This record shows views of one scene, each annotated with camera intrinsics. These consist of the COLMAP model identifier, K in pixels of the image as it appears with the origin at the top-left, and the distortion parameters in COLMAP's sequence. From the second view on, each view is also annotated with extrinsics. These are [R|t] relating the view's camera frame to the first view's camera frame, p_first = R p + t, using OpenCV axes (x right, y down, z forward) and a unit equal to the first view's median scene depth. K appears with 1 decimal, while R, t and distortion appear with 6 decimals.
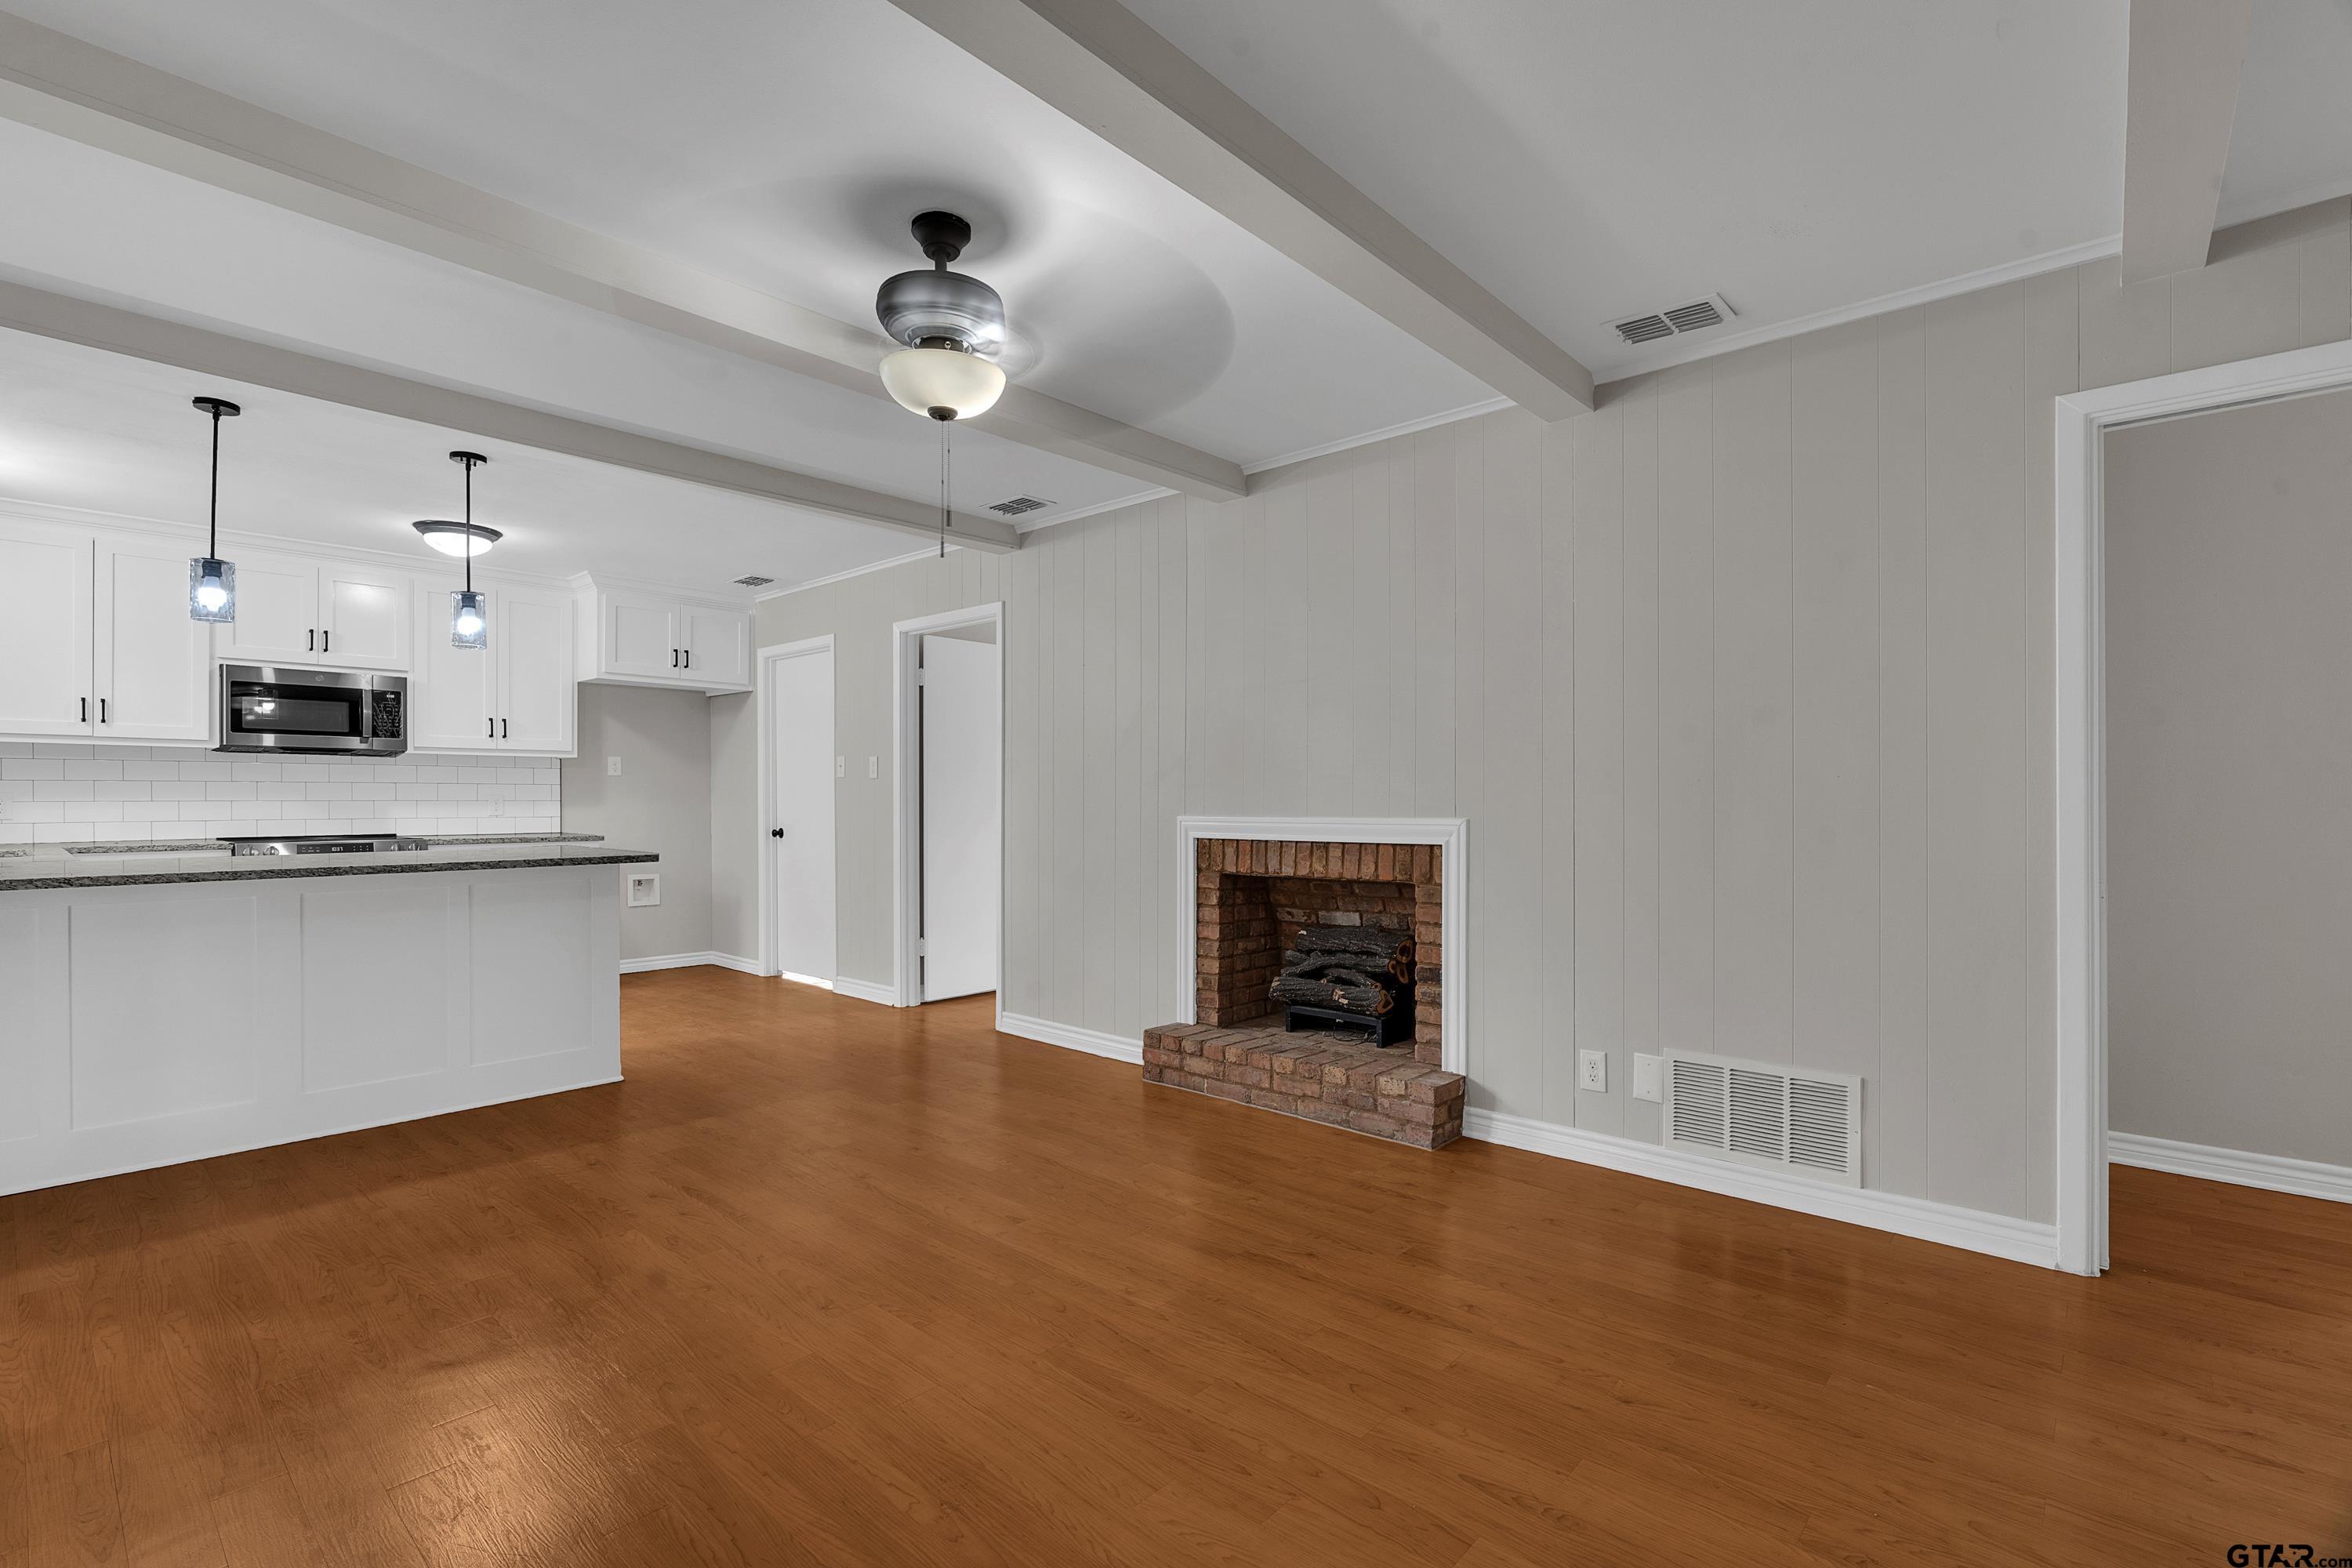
lens RADIAL K [[1070.5, 0, 1158.7], [0, 1070.5, 796.8], [0, 0, 1]] dist [-0.009624, 0.003296]
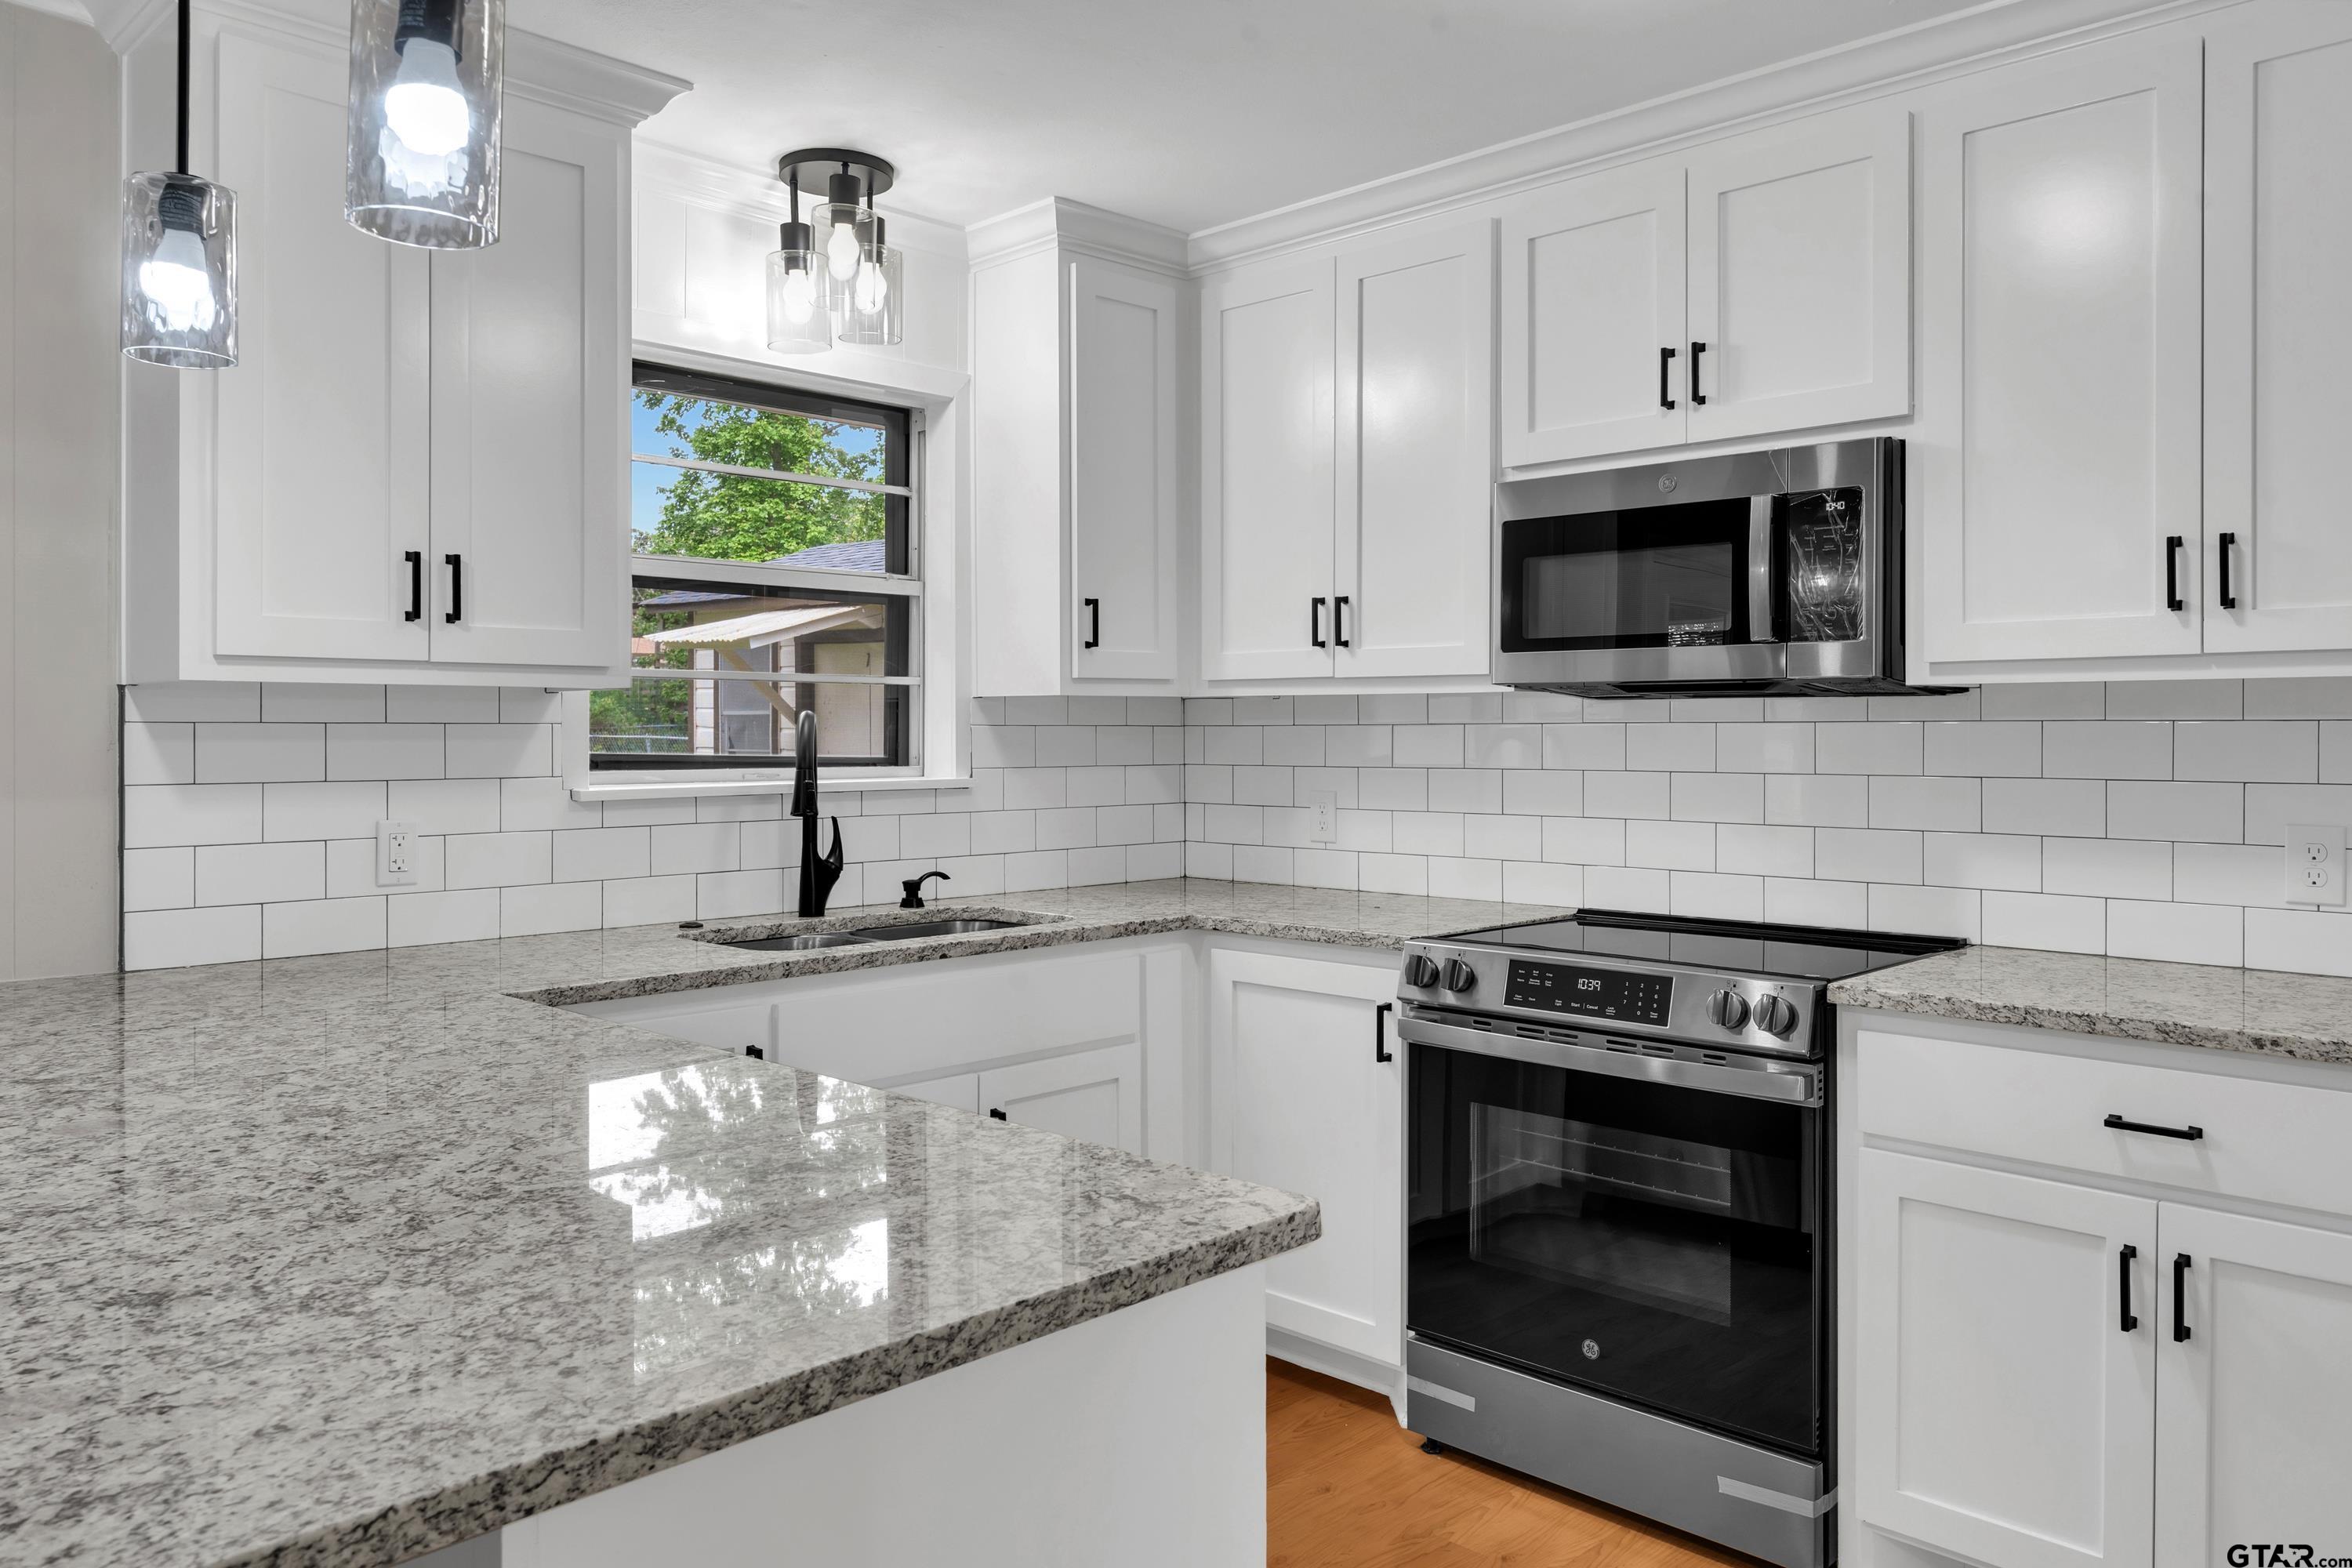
lens RADIAL K [[1663.2, 0, 1170.9], [0, 1663.2, 742.4], [0, 0, 1]] dist [0.002065, 0.012986]
pose [[-0.040053, 0.004216, -0.999189, -0.307613], [0.000543, 0.999991, 0.004198, -0.037407], [0.999197, -0.000374, -0.040055, 1.132837]]
